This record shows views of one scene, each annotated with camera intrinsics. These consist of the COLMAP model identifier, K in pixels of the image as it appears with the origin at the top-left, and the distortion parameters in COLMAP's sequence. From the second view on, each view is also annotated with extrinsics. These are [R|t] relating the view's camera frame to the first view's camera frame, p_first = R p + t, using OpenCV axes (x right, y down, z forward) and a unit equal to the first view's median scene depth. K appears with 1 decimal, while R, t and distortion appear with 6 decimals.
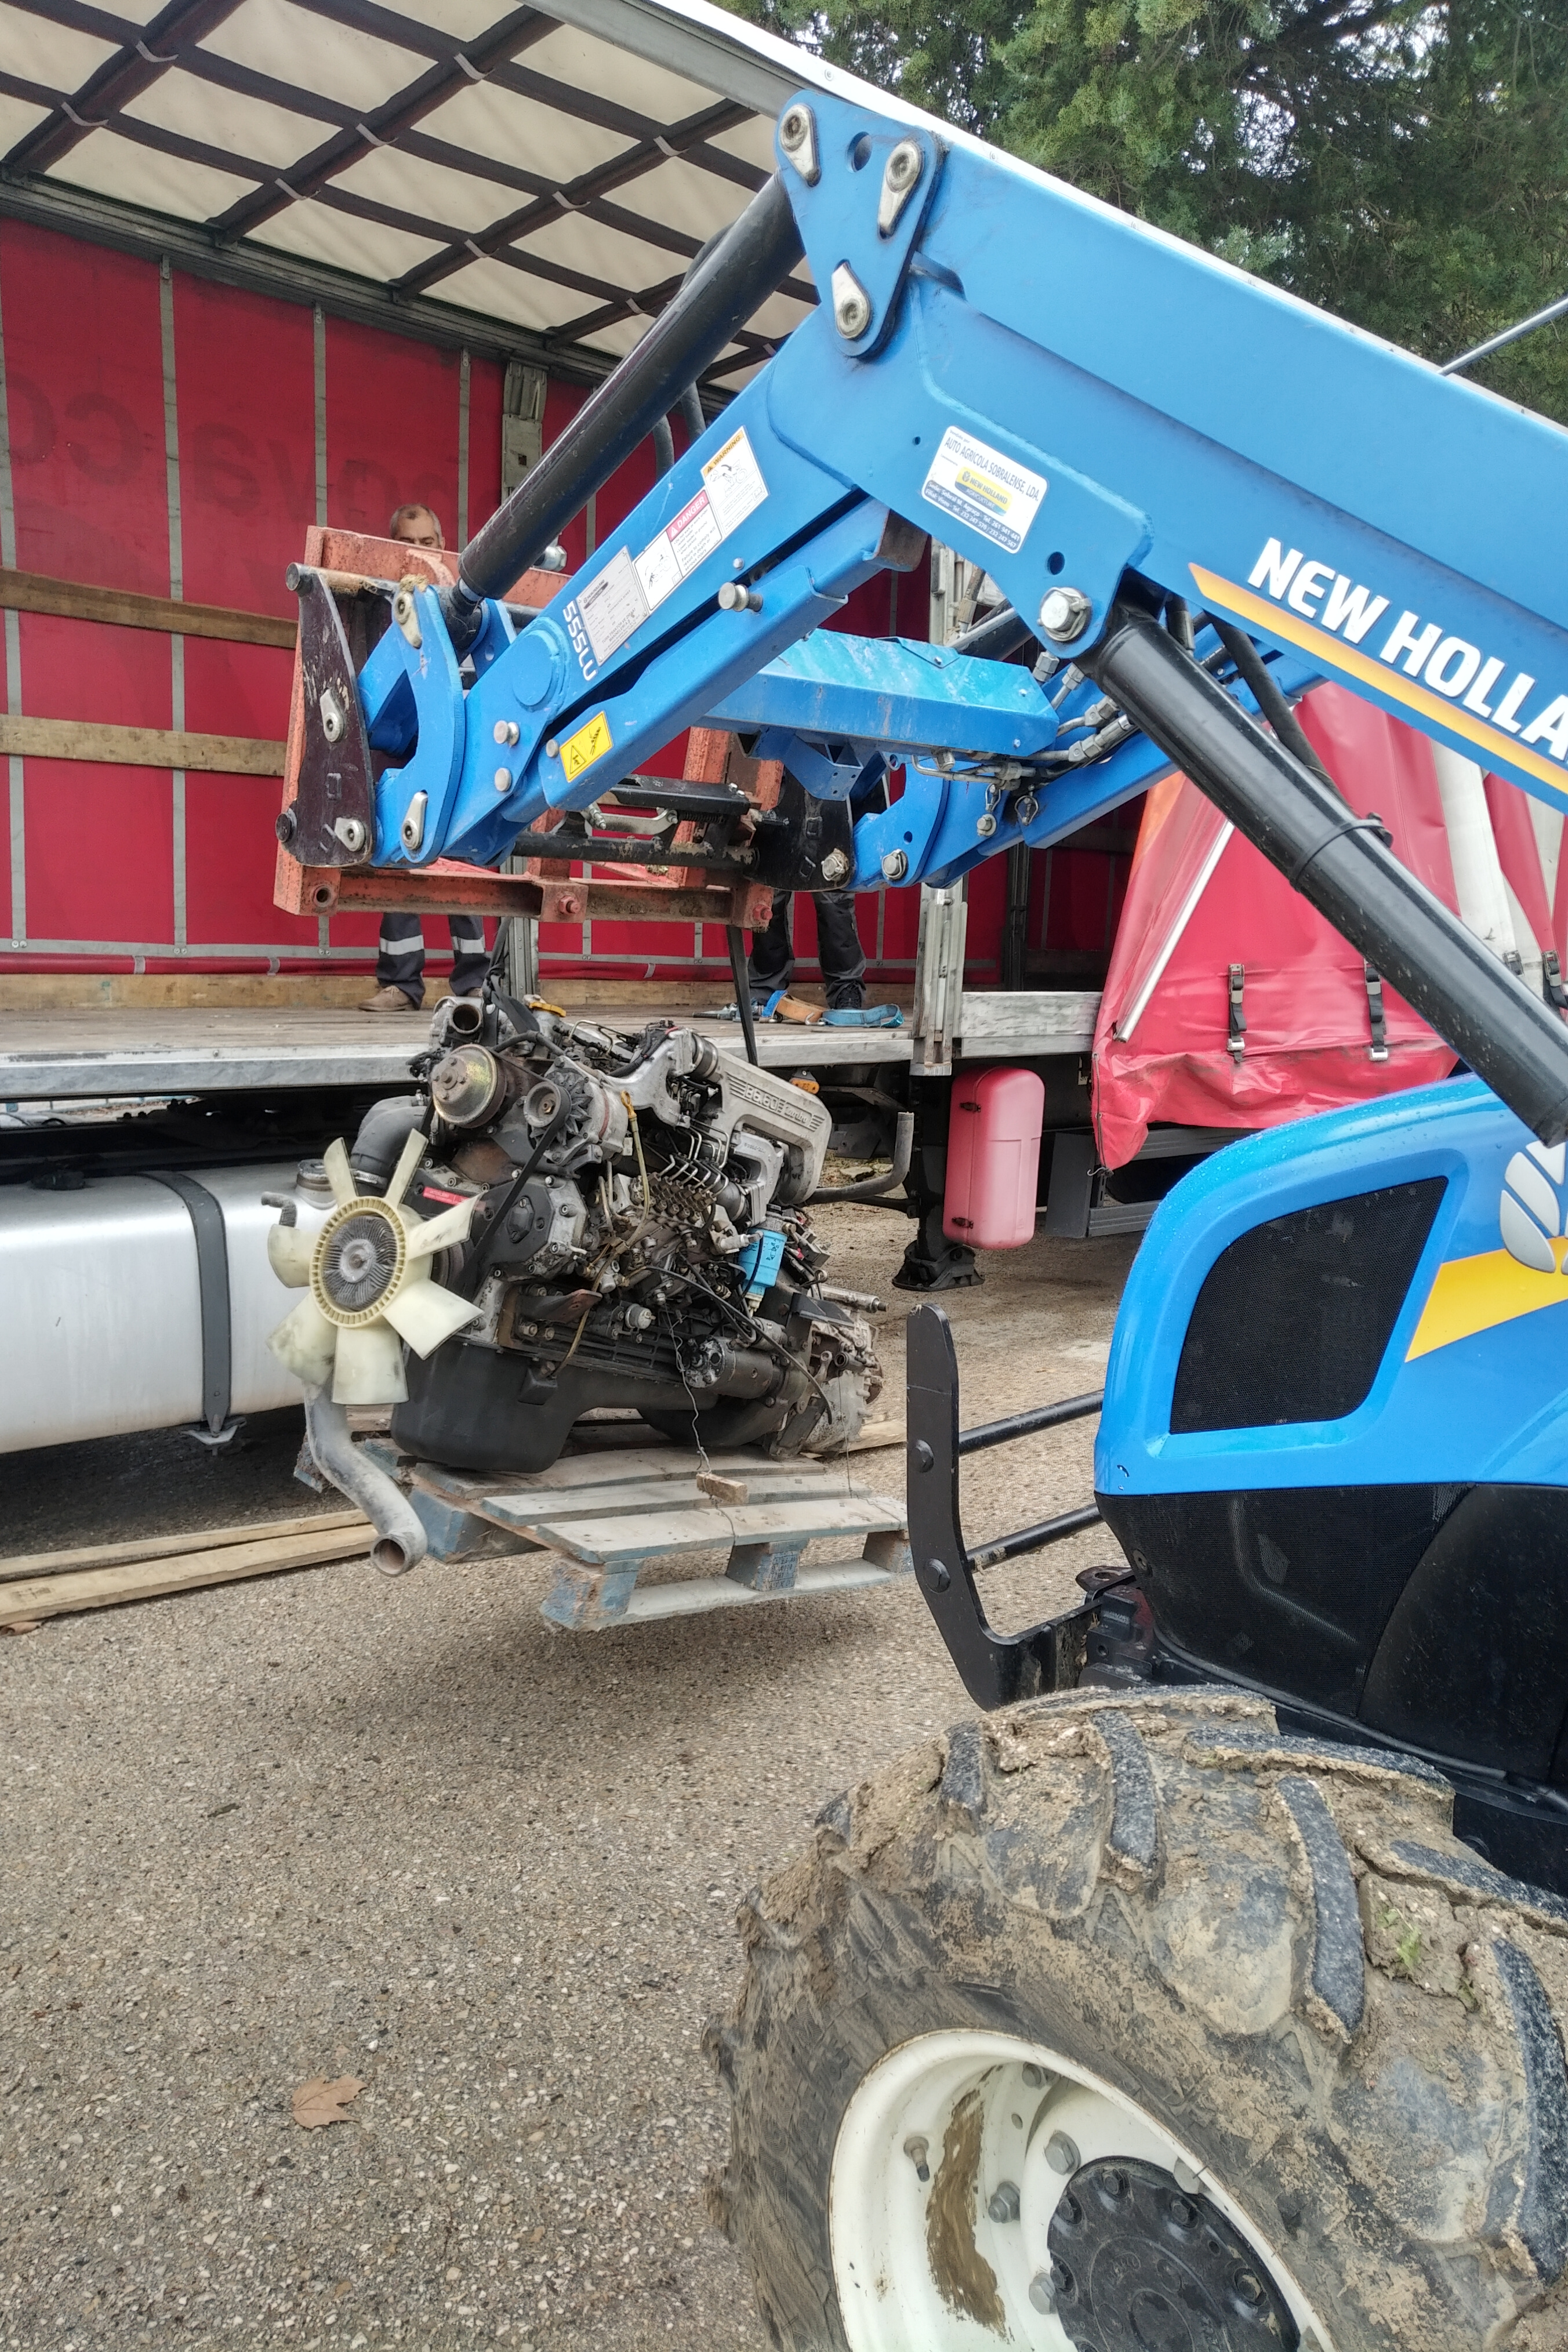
lens RADIAL K [[1714.7, 0, 775.0], [0, 1714.7, 1166.5], [0, 0, 1]] dist [0.086405, 0.003355]
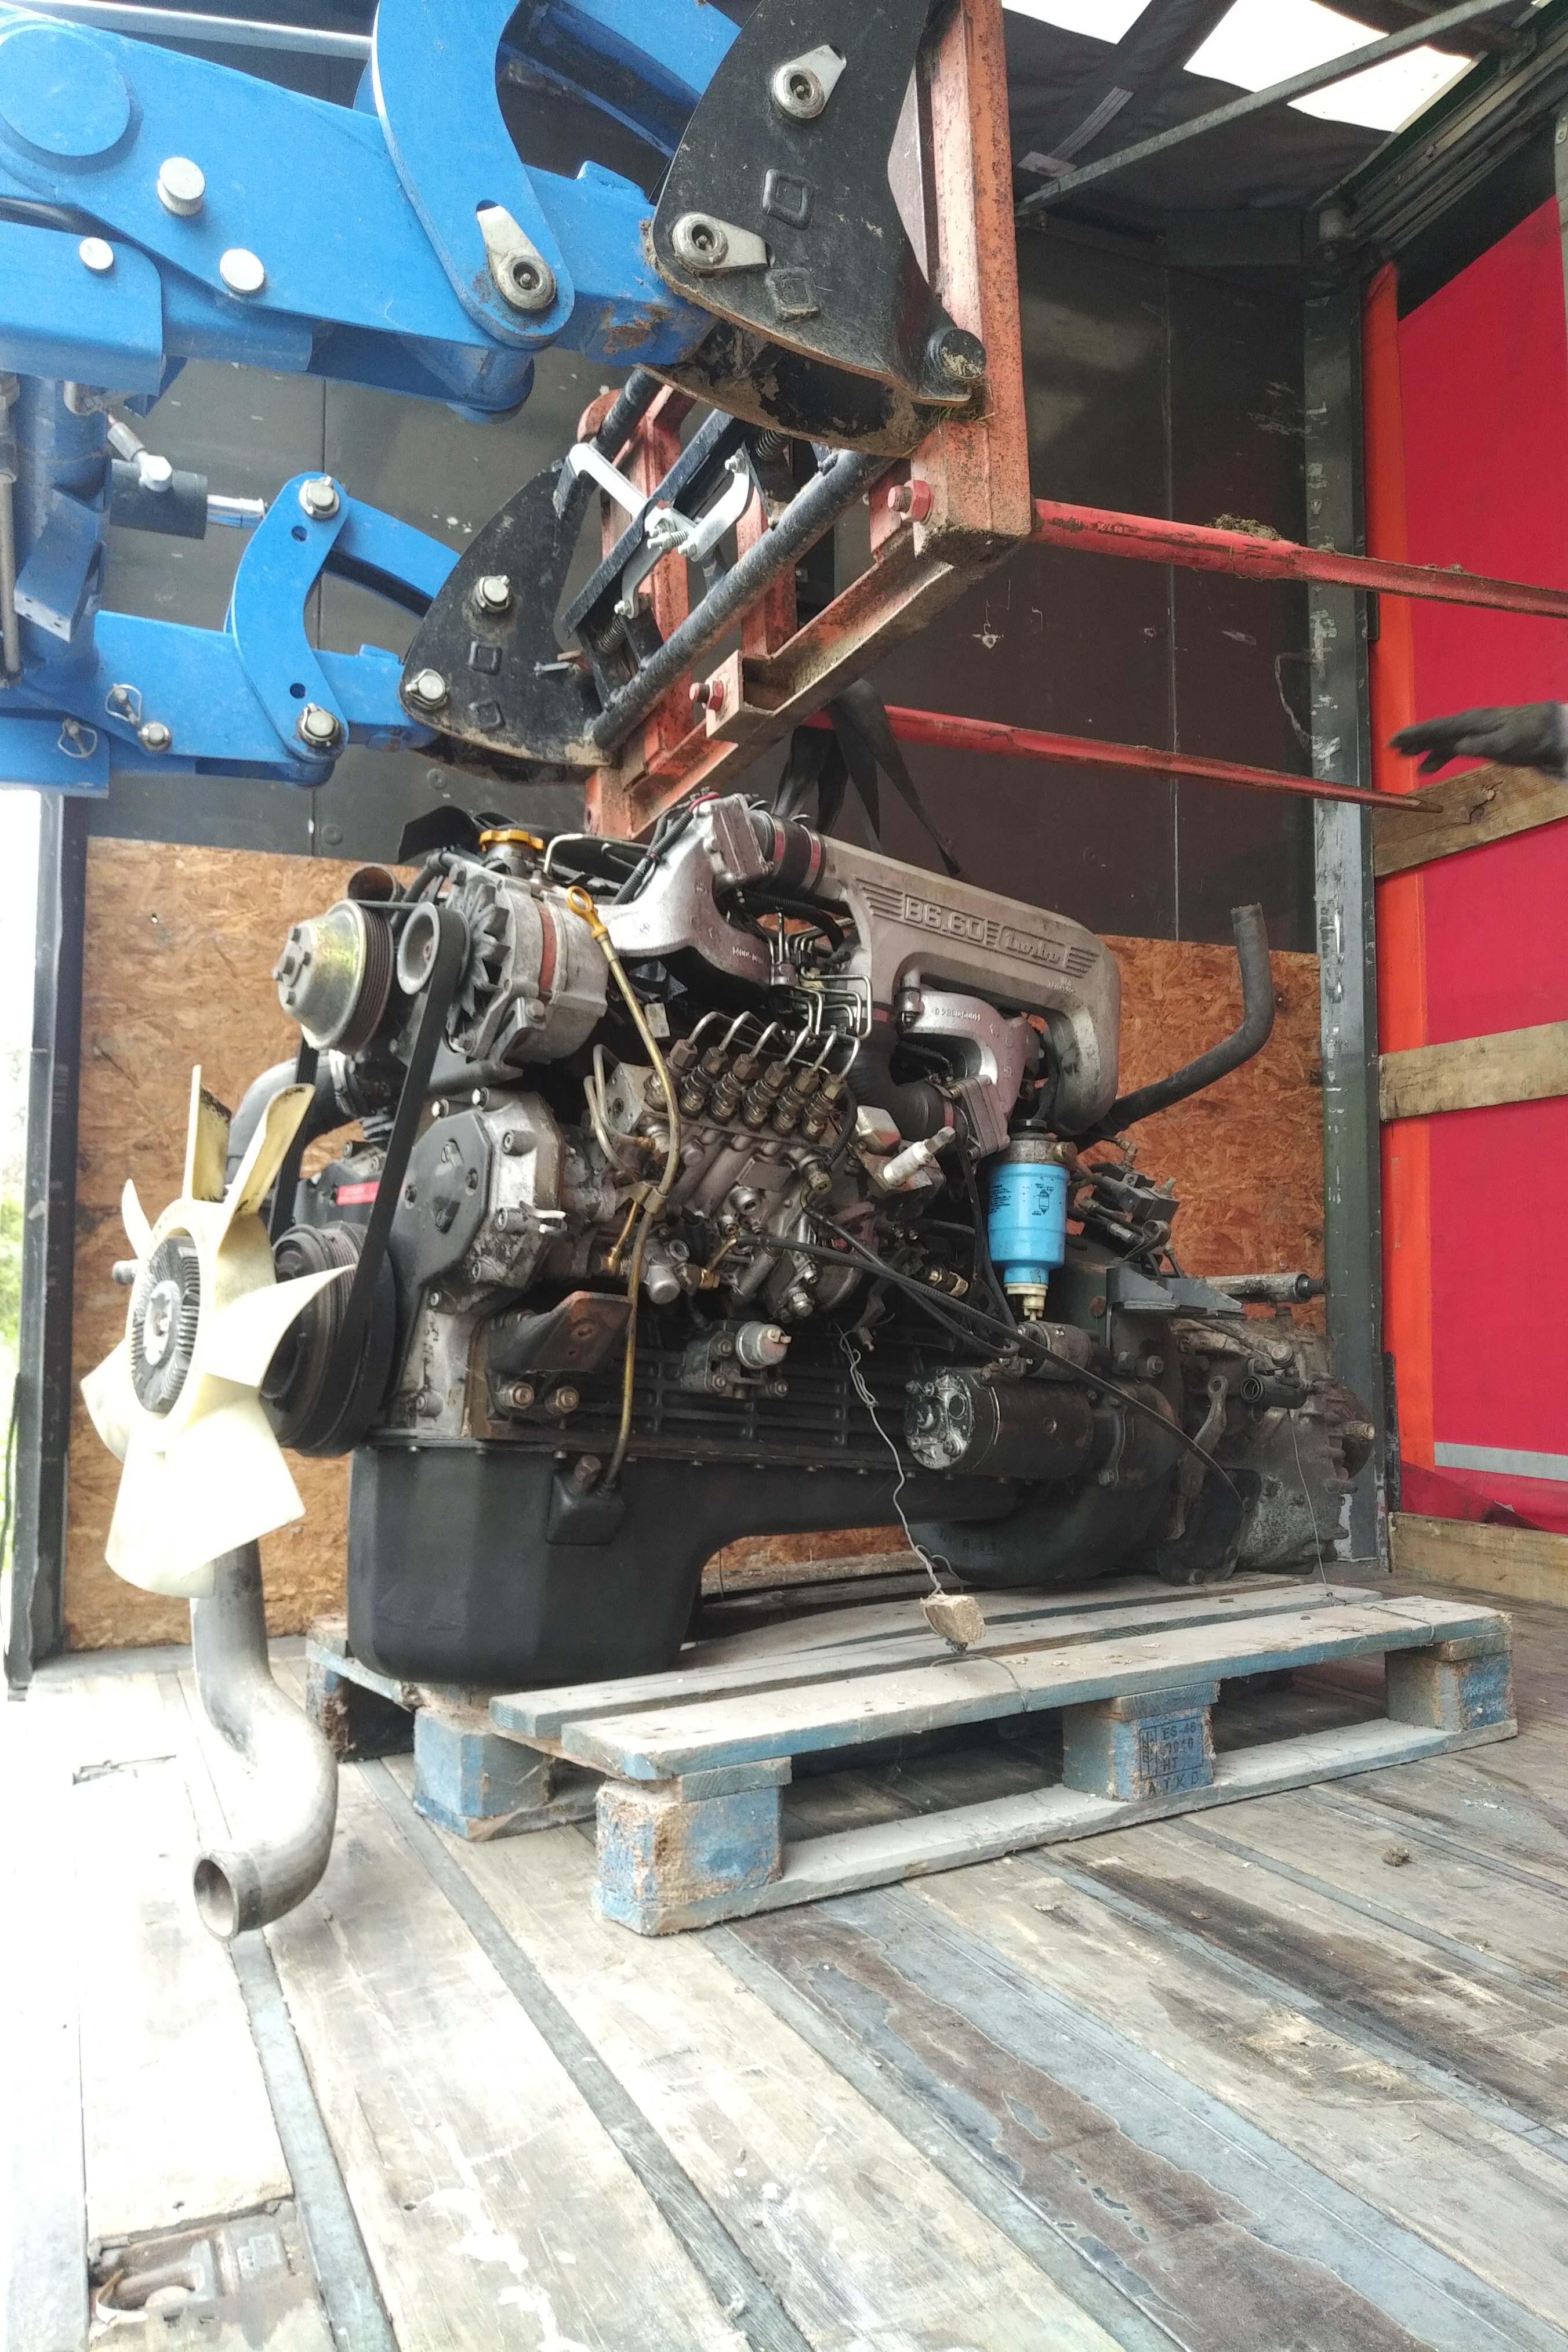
lens RADIAL K [[1714.7, 0, 789.1], [0, 1714.7, 1169.6], [0, 0, 1]] dist [0.086405, 0.003355]
pose [[0.926115, -0.243558, -0.288079, 0.091448], [0.205286, 0.966058, -0.156808, 0.119425], [0.316493, 0.086084, 0.944681, 0.502436]]
